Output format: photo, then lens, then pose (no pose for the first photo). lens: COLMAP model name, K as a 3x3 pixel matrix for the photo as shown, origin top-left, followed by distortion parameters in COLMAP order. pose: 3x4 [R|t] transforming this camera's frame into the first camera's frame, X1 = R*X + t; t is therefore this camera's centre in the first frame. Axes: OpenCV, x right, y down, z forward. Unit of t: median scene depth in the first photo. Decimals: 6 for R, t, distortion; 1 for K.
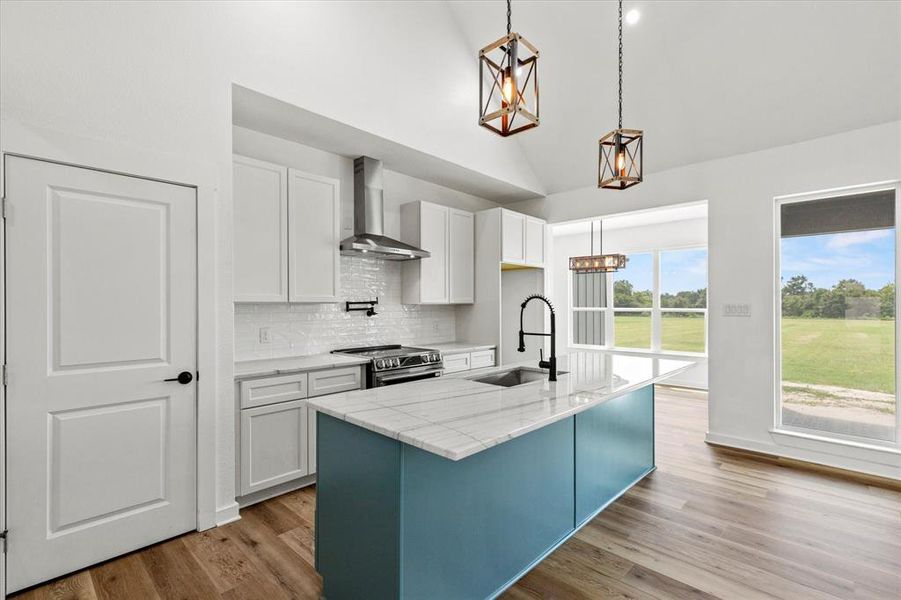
lens RADIAL K [[417.3, 0, 449.2], [0, 417.3, 305.0], [0, 0, 1]] dist [0.003383, 0.000154]
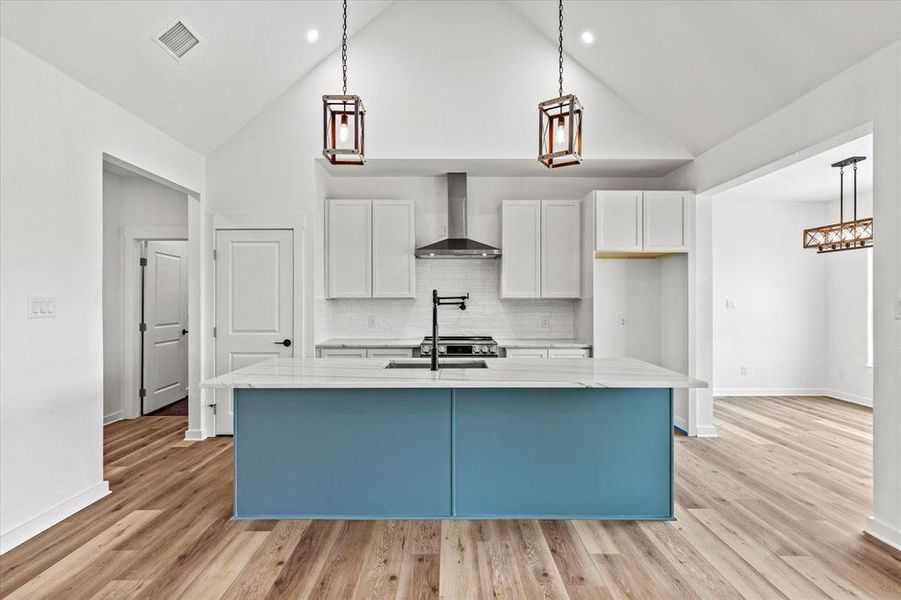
lens RADIAL K [[433.3, 0, 446.4], [0, 433.3, 298.7], [0, 0, 1]] dist [0.000298, 0.000273]
pose [[0.693348, -0.002183, -0.720599, 0.649400], [0.000001, 0.999995, -0.003028, 0.000393], [0.720602, 0.002099, 0.693345, 0.149509]]
